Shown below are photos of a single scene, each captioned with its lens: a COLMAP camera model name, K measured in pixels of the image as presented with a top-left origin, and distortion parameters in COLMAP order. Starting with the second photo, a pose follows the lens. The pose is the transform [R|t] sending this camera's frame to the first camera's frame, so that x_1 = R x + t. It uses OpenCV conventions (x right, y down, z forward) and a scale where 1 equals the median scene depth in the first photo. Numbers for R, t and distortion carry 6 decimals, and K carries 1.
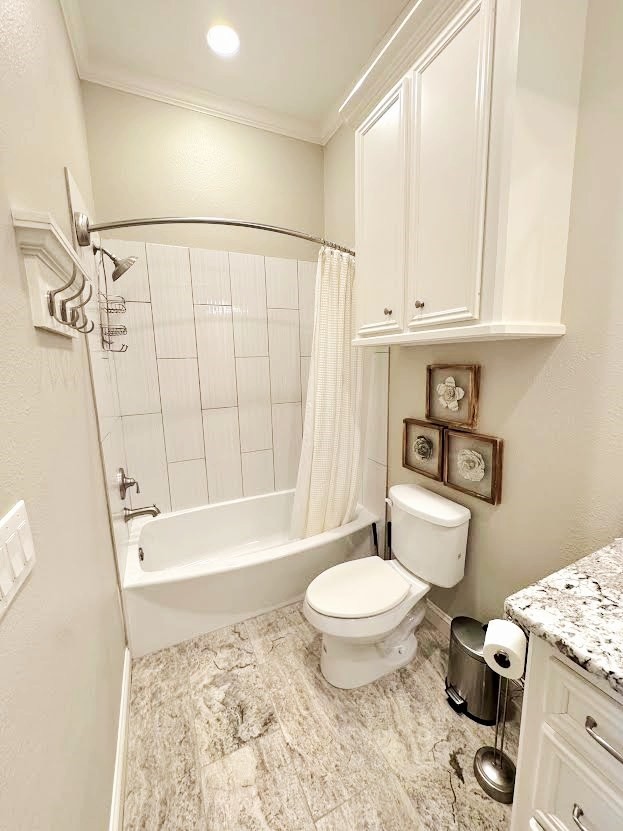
lens RADIAL K [[333.2, 0, 311.5], [0, 333.2, 415.5], [0, 0, 1]] dist [-0.003279, -0.000412]
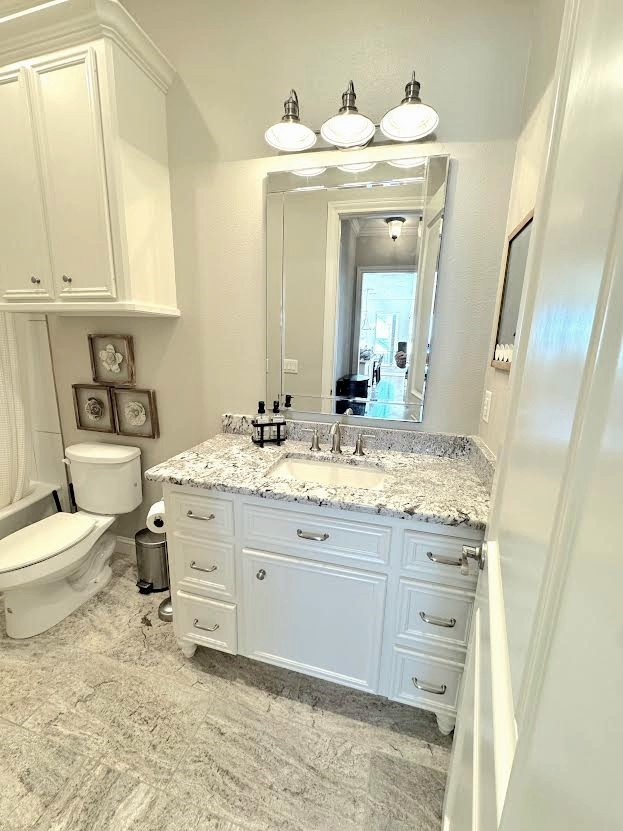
lens RADIAL K [[333.2, 0, 311.5], [0, 333.2, 415.5], [0, 0, 1]] dist [-0.003279, -0.000412]
pose [[0.652955, -0.120846, 0.747694, -0.043060], [0.083321, 0.992658, 0.087674, 0.099558], [-0.752800, 0.005052, 0.658230, -0.366389]]
